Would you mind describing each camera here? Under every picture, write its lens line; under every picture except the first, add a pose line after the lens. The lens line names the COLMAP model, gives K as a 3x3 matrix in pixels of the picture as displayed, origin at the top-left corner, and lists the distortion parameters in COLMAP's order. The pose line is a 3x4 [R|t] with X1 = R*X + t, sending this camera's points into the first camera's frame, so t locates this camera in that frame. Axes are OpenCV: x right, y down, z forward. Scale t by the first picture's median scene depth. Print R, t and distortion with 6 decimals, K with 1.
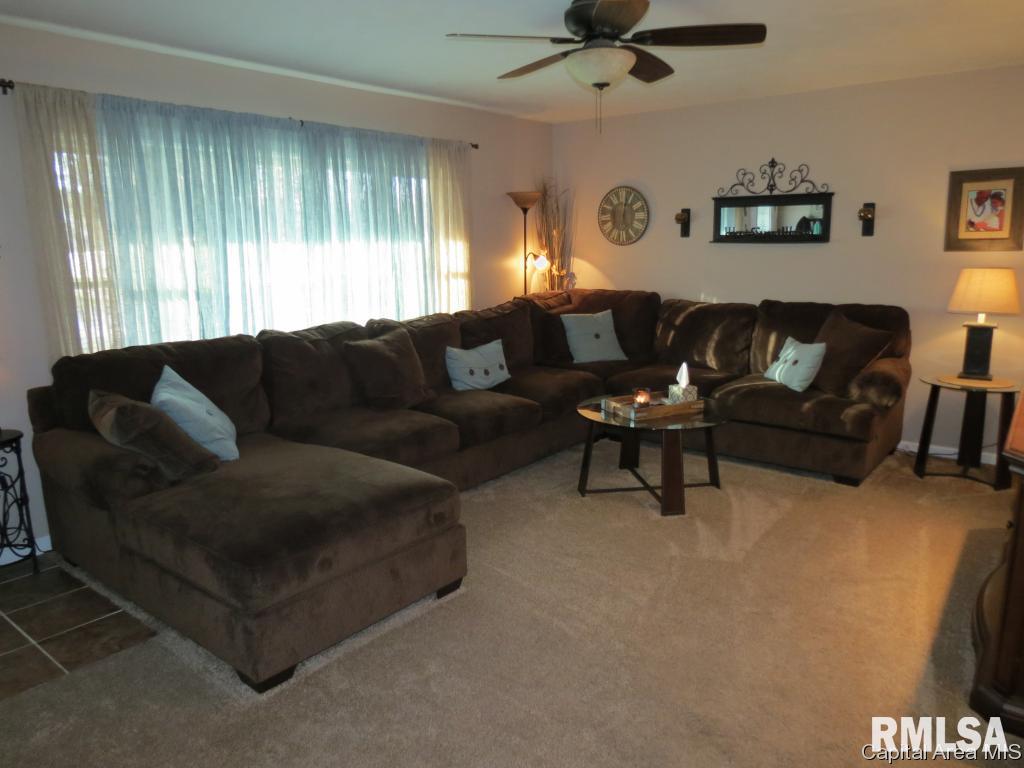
lens RADIAL K [[731.2, 0, 511.5], [0, 731.2, 383.1], [0, 0, 1]] dist [-0.027862, 0.011782]
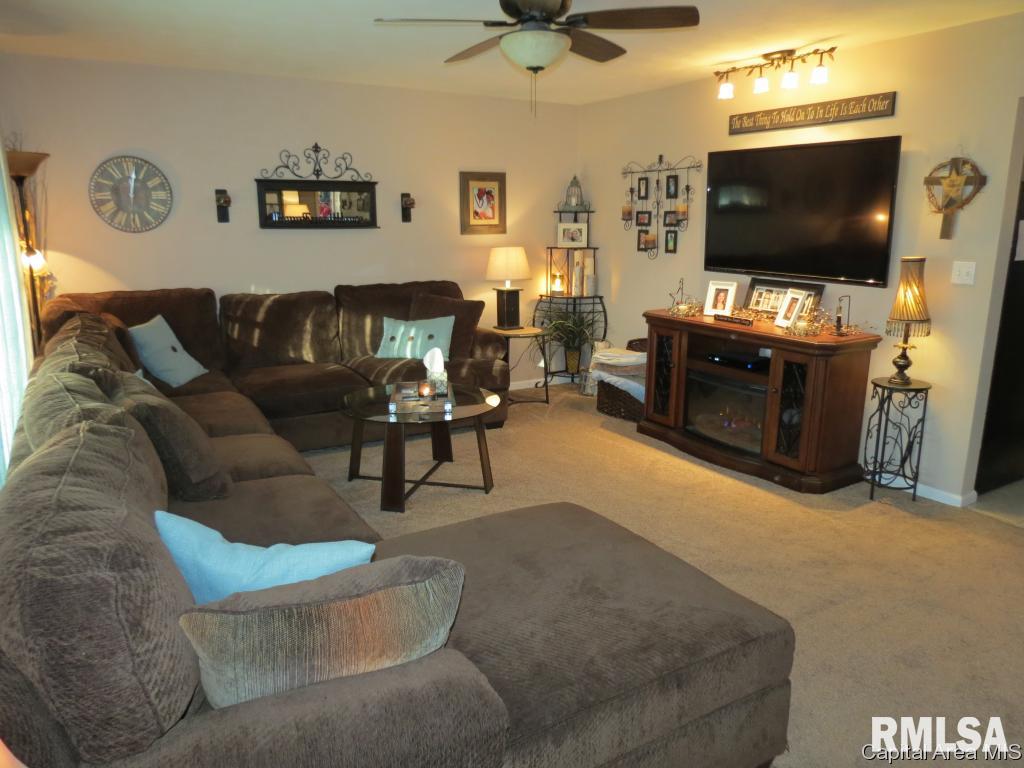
lens RADIAL K [[731.2, 0, 507.9], [0, 731.2, 385.5], [0, 0, 1]] dist [-0.027862, 0.011782]
pose [[0.353226, -0.194701, 0.915054, -0.499532], [0.176144, 0.974452, 0.139345, -0.075766], [-0.918806, 0.111960, 0.378497, 0.402882]]
